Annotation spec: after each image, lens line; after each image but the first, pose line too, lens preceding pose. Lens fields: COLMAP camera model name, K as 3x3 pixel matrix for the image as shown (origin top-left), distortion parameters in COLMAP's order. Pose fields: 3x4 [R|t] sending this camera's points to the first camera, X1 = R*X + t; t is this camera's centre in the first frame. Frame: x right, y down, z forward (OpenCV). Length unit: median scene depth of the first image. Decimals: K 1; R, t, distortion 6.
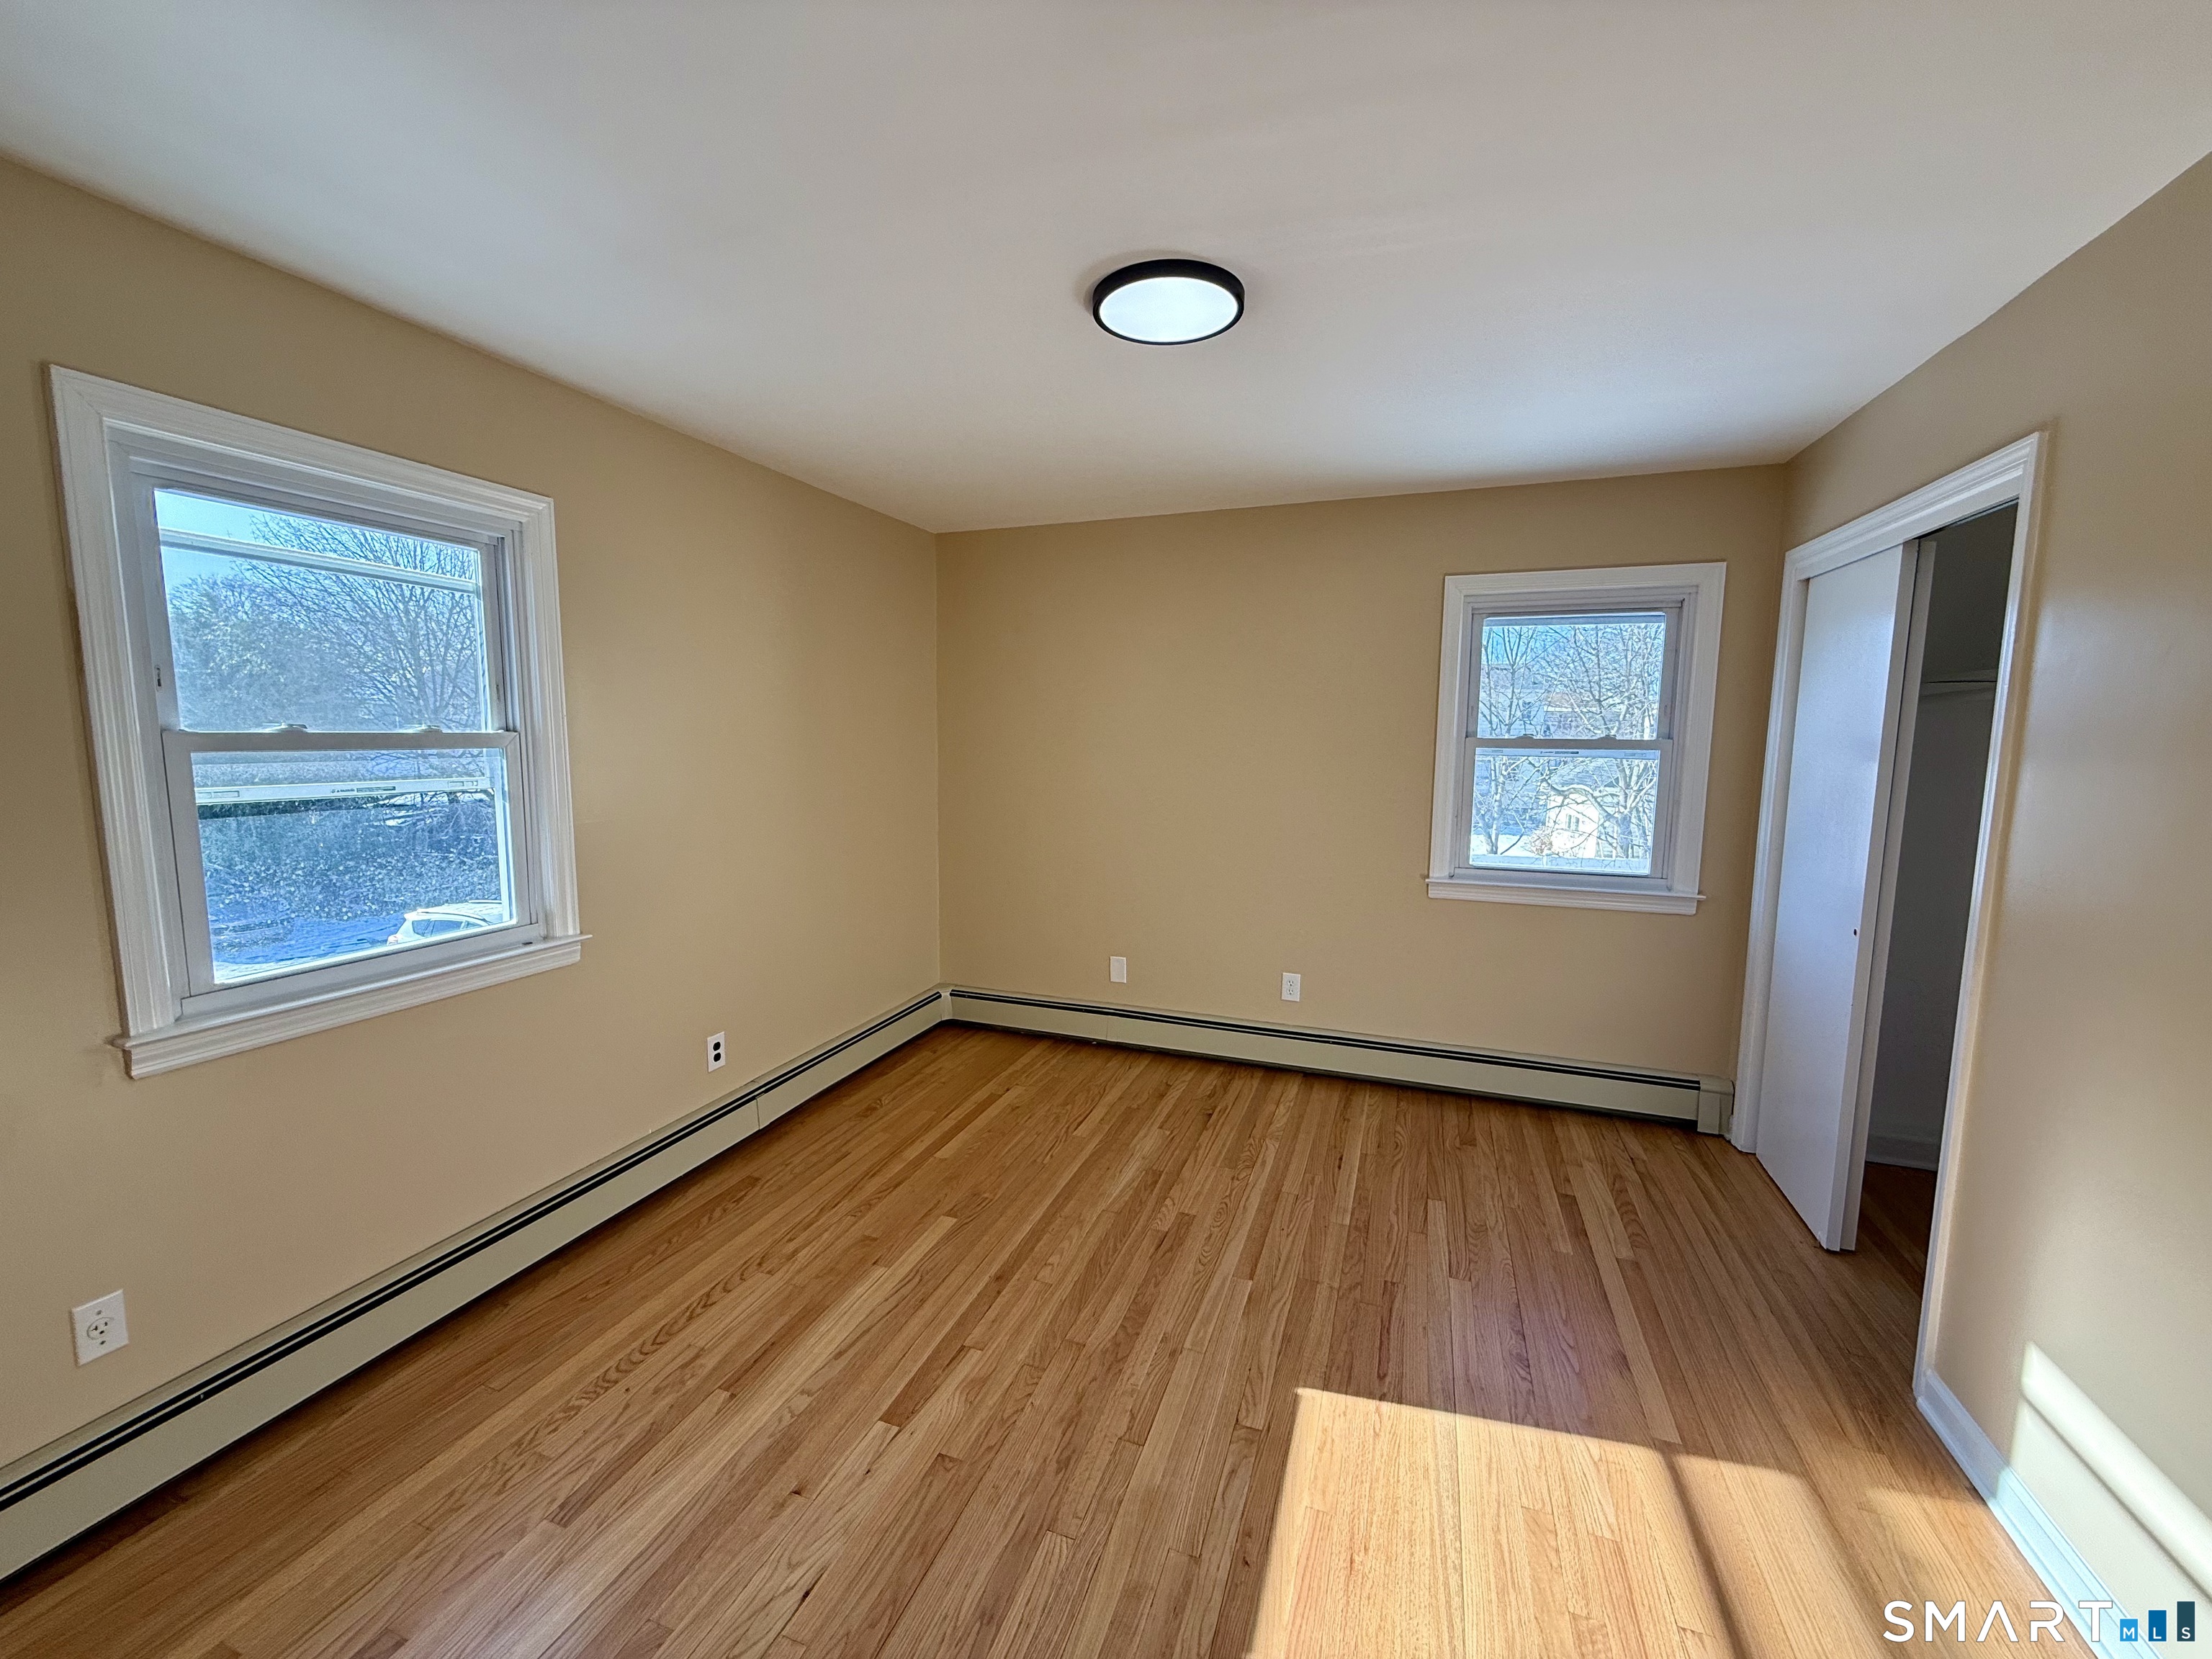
lens RADIAL K [[880.8, 0, 1099.0], [0, 880.8, 829.6], [0, 0, 1]] dist [0.000993, 0.000108]
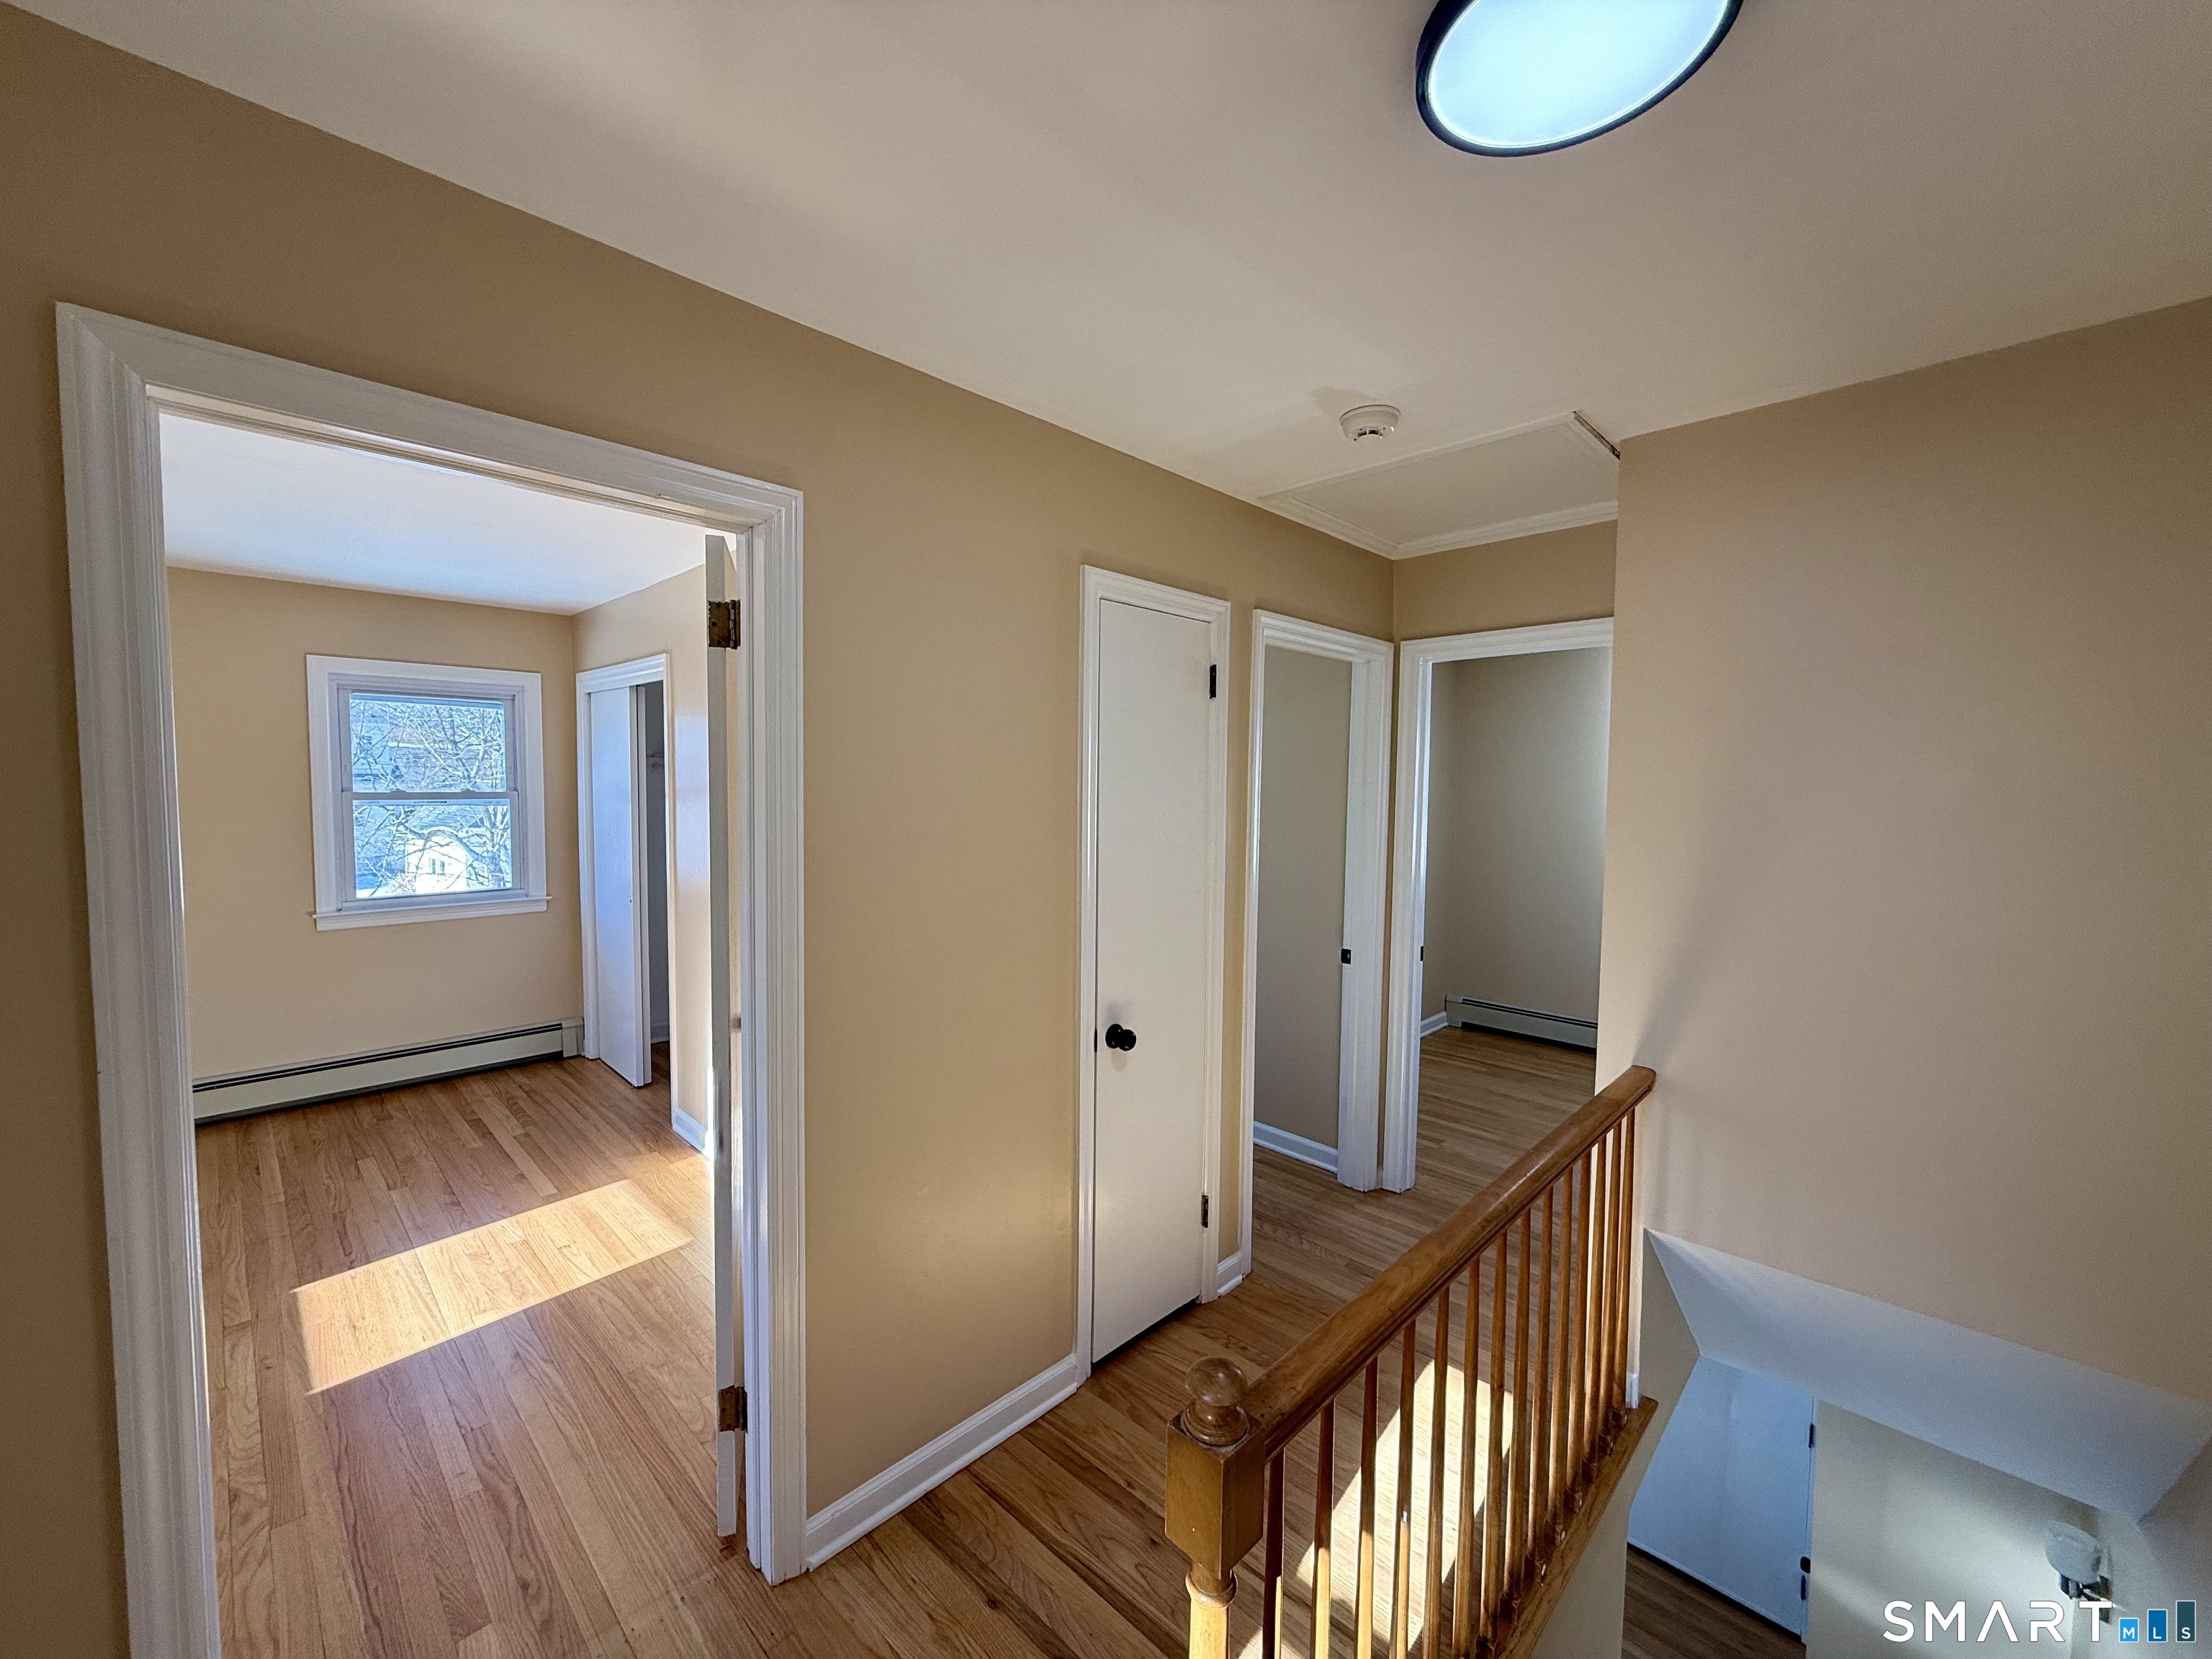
lens RADIAL K [[880.8, 0, 1102.6], [0, 880.8, 831.4], [0, 0, 1]] dist [0.000993, 0.000108]
pose [[0.412858, -0.058376, 0.908923, -0.292941], [0.094749, 0.995282, 0.020885, 0.025297], [-0.905854, 0.077497, 0.416441, -0.506355]]
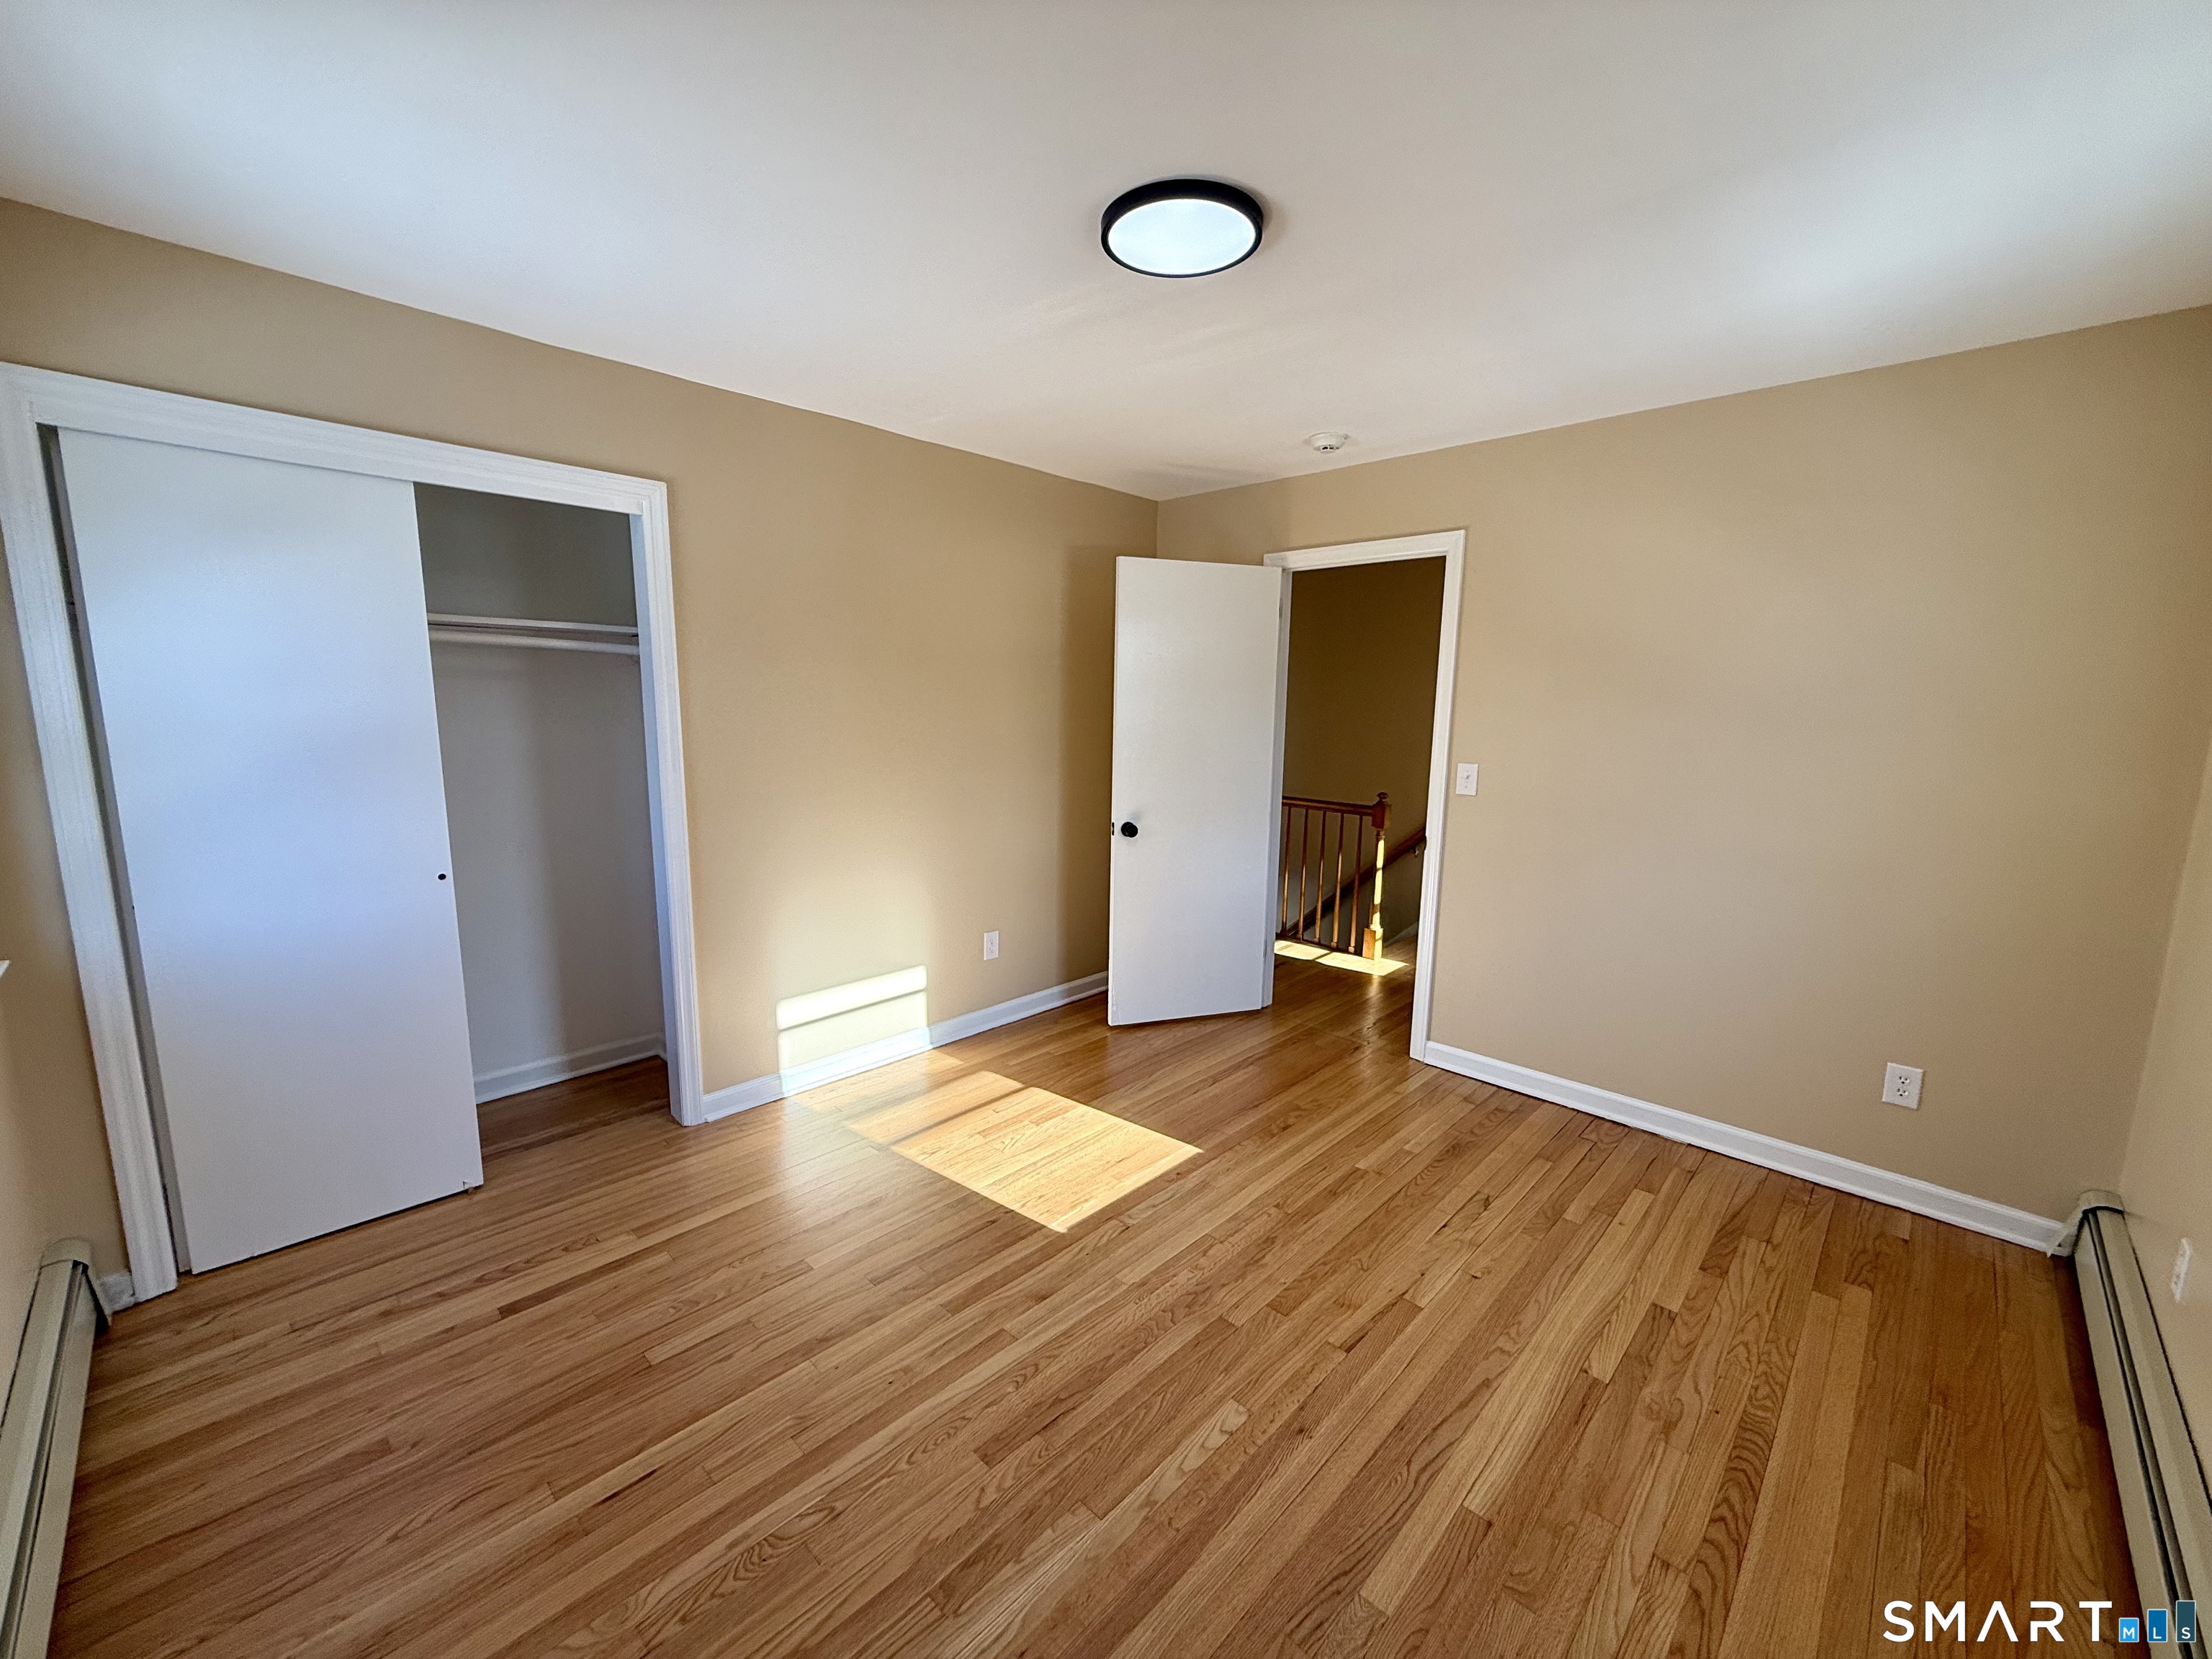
lens RADIAL K [[880.8, 0, 1102.3], [0, 880.8, 830.7], [0, 0, 1]] dist [0.000993, 0.000108]
pose [[-0.914359, -0.086351, 0.395589, -0.174538], [0.022499, 0.964650, 0.262573, -0.148176], [-0.404278, 0.248987, -0.880094, 1.311688]]
